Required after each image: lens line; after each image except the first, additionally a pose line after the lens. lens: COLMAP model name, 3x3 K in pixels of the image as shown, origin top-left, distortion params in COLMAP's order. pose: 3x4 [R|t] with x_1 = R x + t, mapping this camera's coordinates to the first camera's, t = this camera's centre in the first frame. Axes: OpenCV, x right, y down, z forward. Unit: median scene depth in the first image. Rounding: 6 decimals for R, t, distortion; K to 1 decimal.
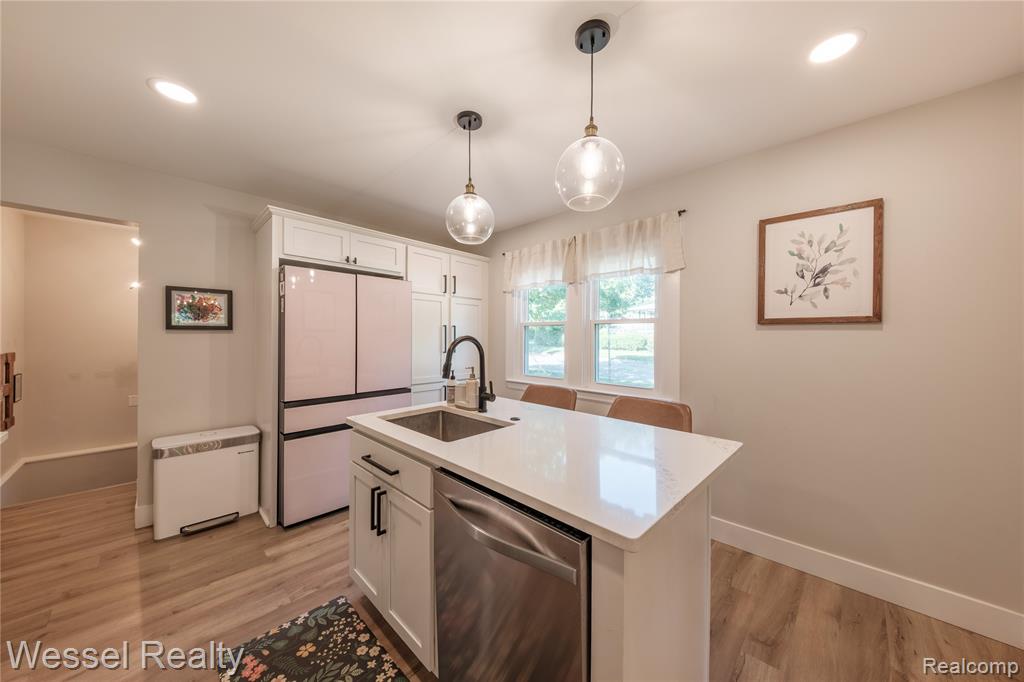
lens RADIAL K [[353.9, 0, 508.9], [0, 353.9, 339.1], [0, 0, 1]] dist [-0.000430, -0.002812]
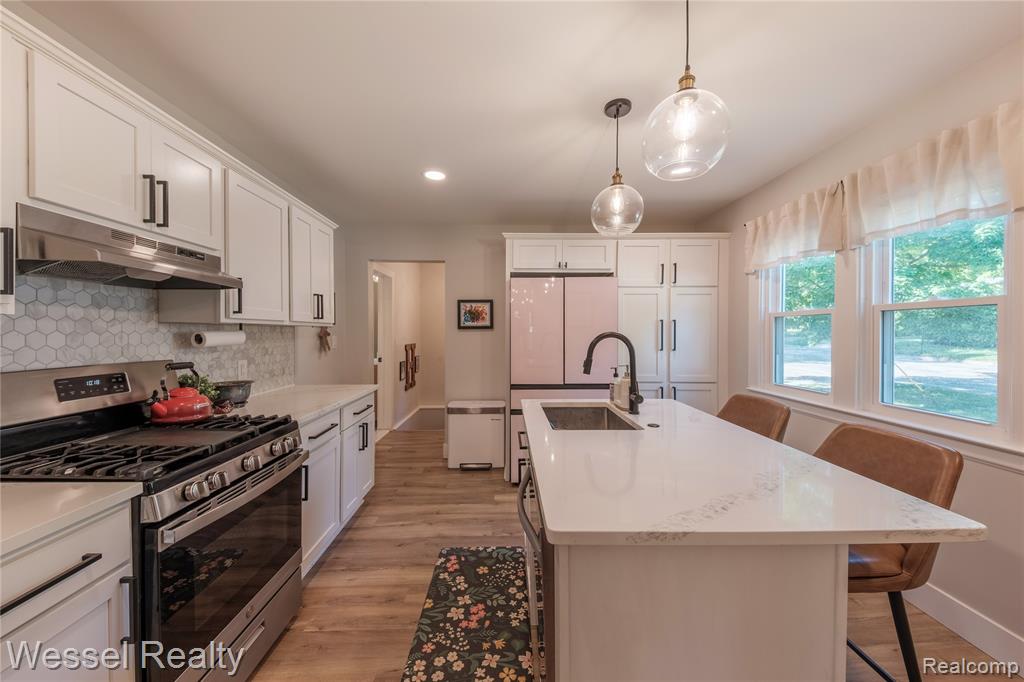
lens RADIAL K [[372.2, 0, 513.6], [0, 372.2, 338.1], [0, 0, 1]] dist [-0.000935, -0.000319]
pose [[0.707583, 0.001188, -0.706629, 0.305091], [0.011093, 0.999857, 0.012790, -0.008862], [0.706543, -0.016889, 0.707469, 0.059804]]
